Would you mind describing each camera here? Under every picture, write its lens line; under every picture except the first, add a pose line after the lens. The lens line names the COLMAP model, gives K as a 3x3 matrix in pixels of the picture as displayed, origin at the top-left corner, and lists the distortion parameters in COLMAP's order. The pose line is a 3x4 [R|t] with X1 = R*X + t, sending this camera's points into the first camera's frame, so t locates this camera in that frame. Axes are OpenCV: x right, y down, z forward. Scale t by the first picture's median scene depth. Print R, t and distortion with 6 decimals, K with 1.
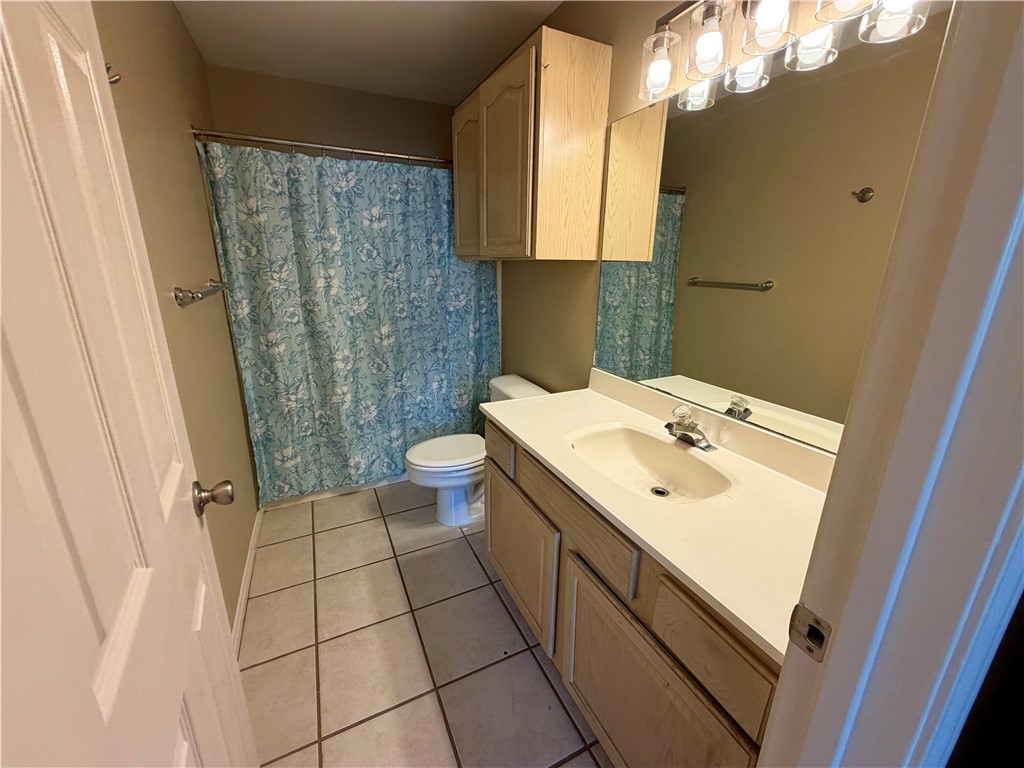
lens RADIAL K [[407.4, 0, 509.0], [0, 407.4, 383.7], [0, 0, 1]] dist [-0.000037, -0.000091]
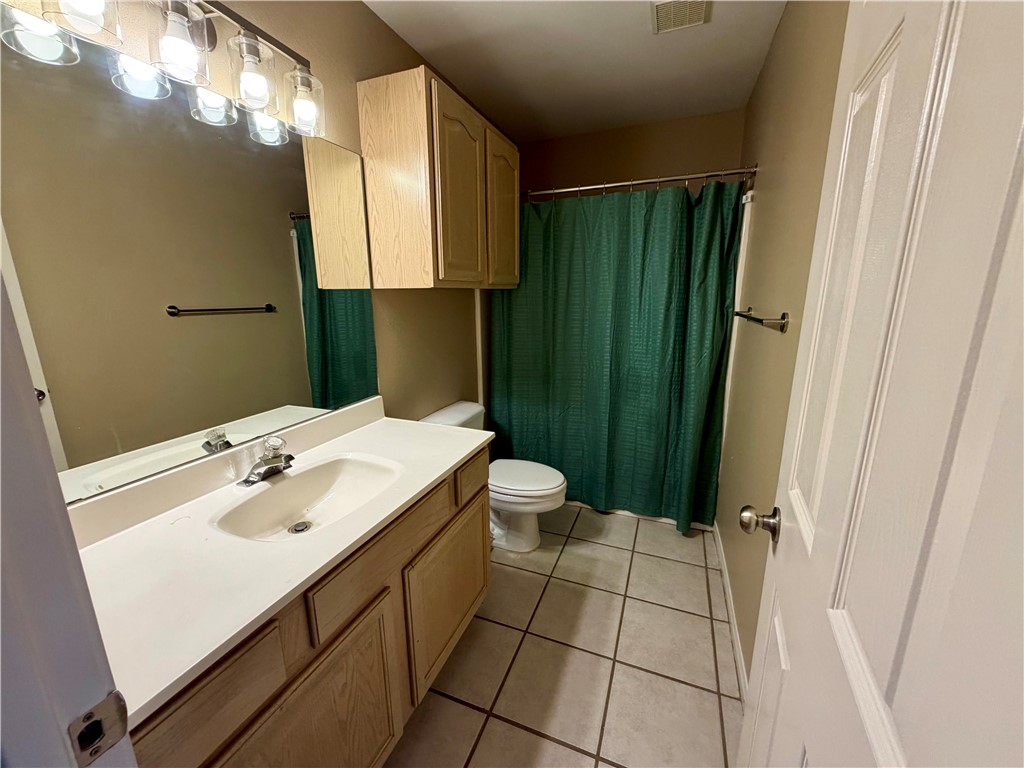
lens RADIAL K [[407.4, 0, 509.0], [0, 407.4, 383.7], [0, 0, 1]] dist [-0.000037, -0.000091]
pose [[-0.674909, -0.171893, 0.717600, -0.593766], [0.202996, 0.891715, 0.404520, -0.326316], [-0.709429, 0.418685, -0.566933, 1.077168]]
